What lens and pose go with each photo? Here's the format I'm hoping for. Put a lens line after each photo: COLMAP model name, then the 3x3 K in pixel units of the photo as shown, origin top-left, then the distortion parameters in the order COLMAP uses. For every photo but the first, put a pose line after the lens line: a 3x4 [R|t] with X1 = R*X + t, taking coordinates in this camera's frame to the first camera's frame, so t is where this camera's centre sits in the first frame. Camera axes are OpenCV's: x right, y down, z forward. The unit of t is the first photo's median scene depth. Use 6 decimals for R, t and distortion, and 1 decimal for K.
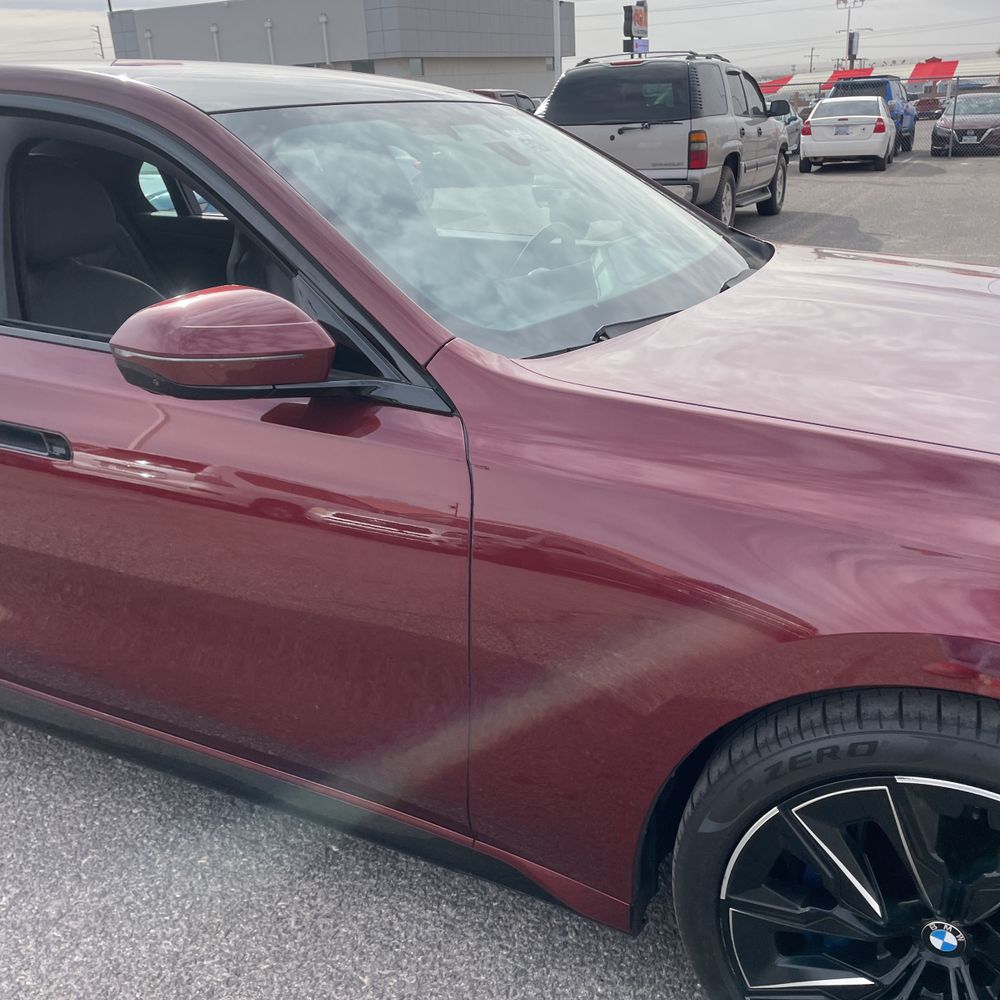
lens RADIAL K [[1006.3, 0, 514.5], [0, 1006.3, 496.0], [0, 0, 1]] dist [0.047578, -0.027883]
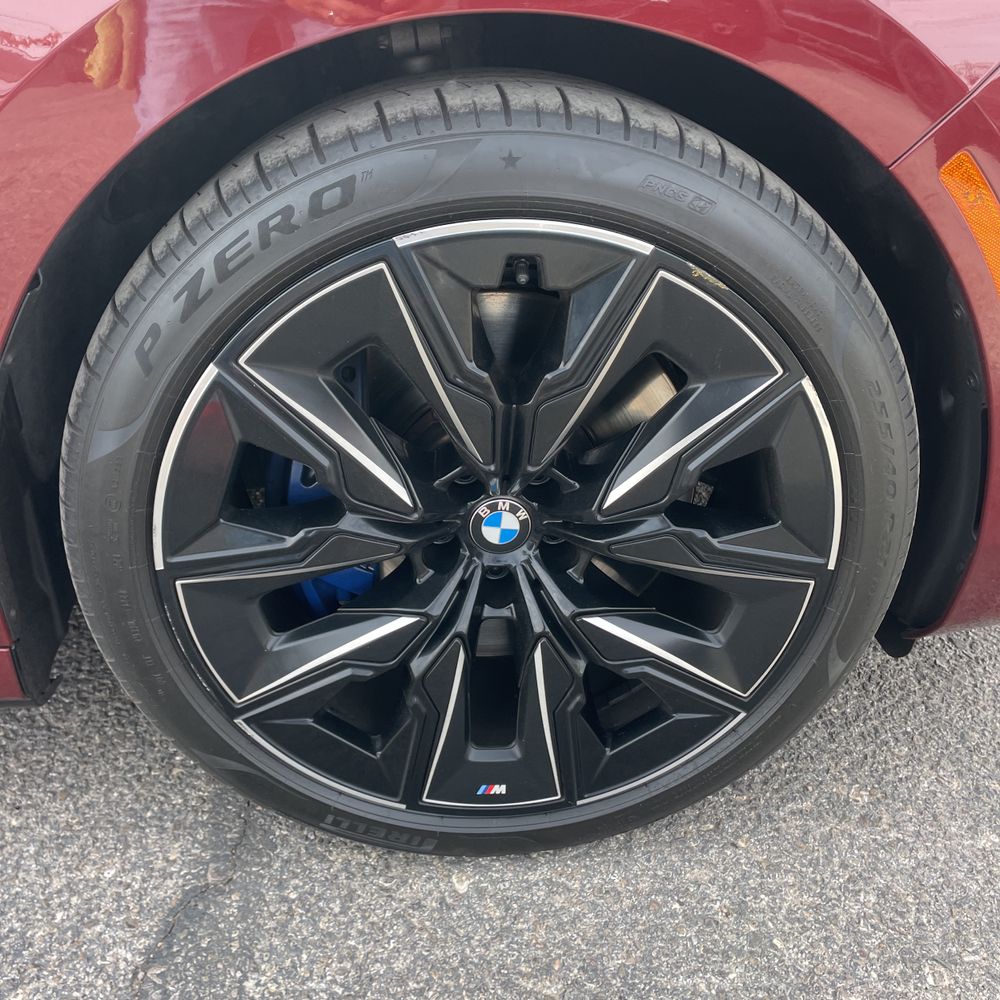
lens RADIAL K [[1006.3, 0, 514.5], [0, 1006.3, 496.0], [0, 0, 1]] dist [0.047578, -0.027883]
pose [[0.857407, -0.213678, 0.468182, 0.122402], [0.157191, 0.974991, 0.157112, 0.311186], [-0.490044, -0.061115, 0.869553, 0.419290]]
